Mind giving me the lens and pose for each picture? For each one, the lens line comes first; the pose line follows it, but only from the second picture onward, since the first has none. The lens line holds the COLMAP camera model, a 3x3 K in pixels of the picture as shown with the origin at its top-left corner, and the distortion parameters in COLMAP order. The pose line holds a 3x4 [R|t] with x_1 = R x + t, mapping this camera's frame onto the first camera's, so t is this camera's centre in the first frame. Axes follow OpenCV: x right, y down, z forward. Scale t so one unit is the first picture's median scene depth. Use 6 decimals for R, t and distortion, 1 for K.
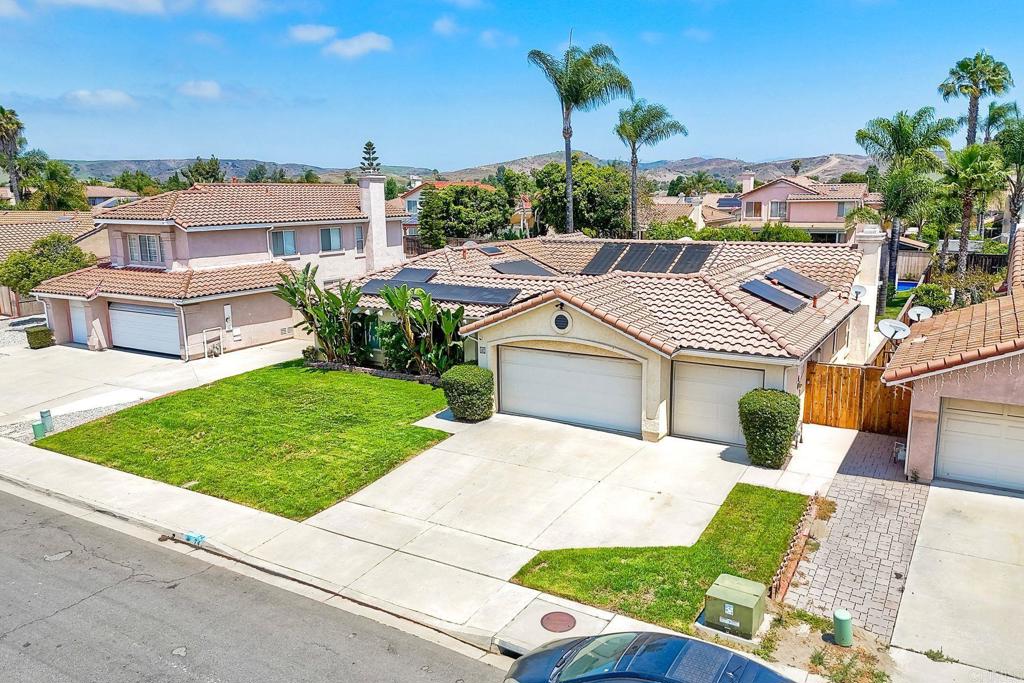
lens RADIAL K [[769.8, 0, 512.0], [0, 769.8, 341.5], [0, 0, 1]] dist [0.069693, -0.061032]
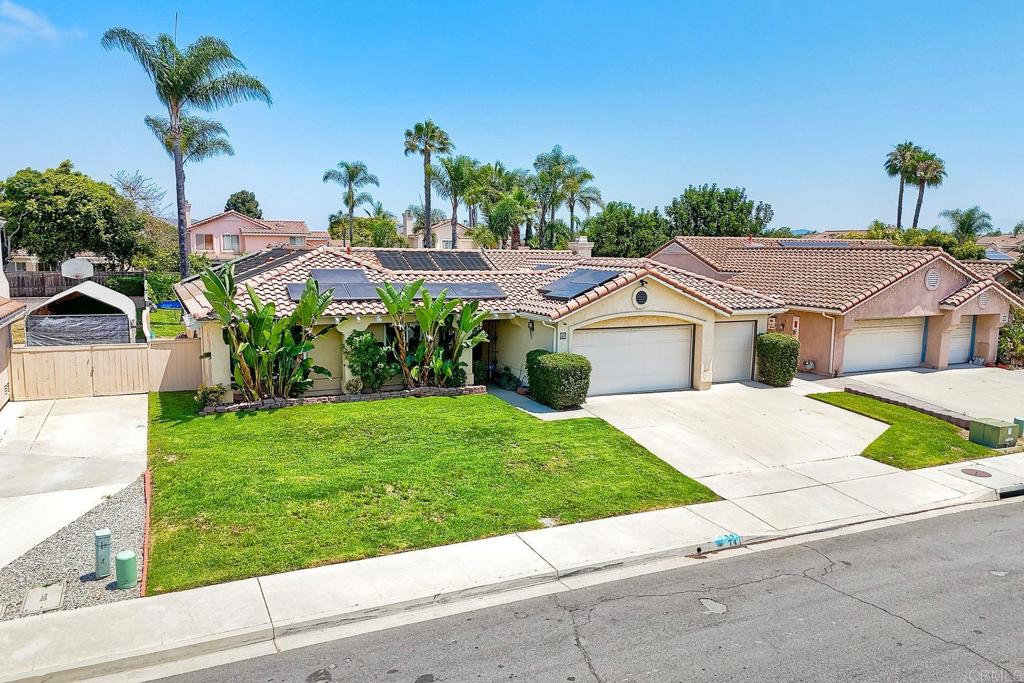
lens RADIAL K [[756.8, 0, 512.0], [0, 756.8, 341.5], [0, 0, 1]] dist [0.065079, -0.051111]
pose [[0.549306, -0.085363, 0.831250, -0.914093], [0.142565, 0.989758, 0.007431, 0.002100], [-0.823370, 0.114425, 0.555850, 0.541914]]
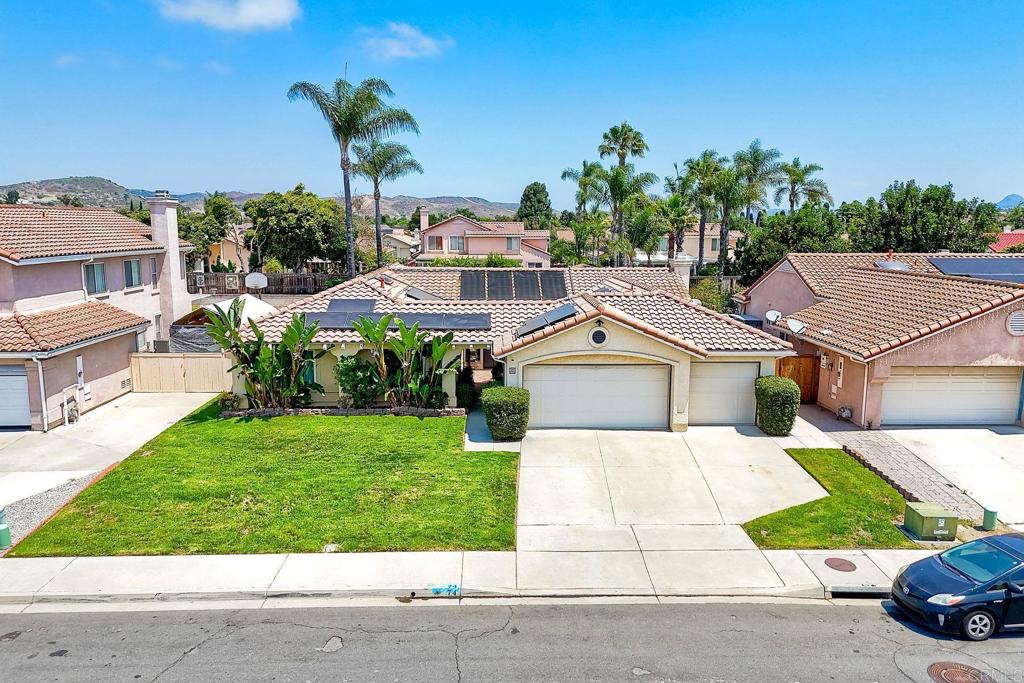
lens RADIAL K [[756.8, 0, 512.0], [0, 756.8, 341.5], [0, 0, 1]] dist [0.065079, -0.051111]
pose [[0.837976, -0.069097, 0.541316, -0.617760], [0.091342, 0.995717, -0.014301, -0.014345], [-0.538009, 0.061428, 0.840698, 0.140641]]
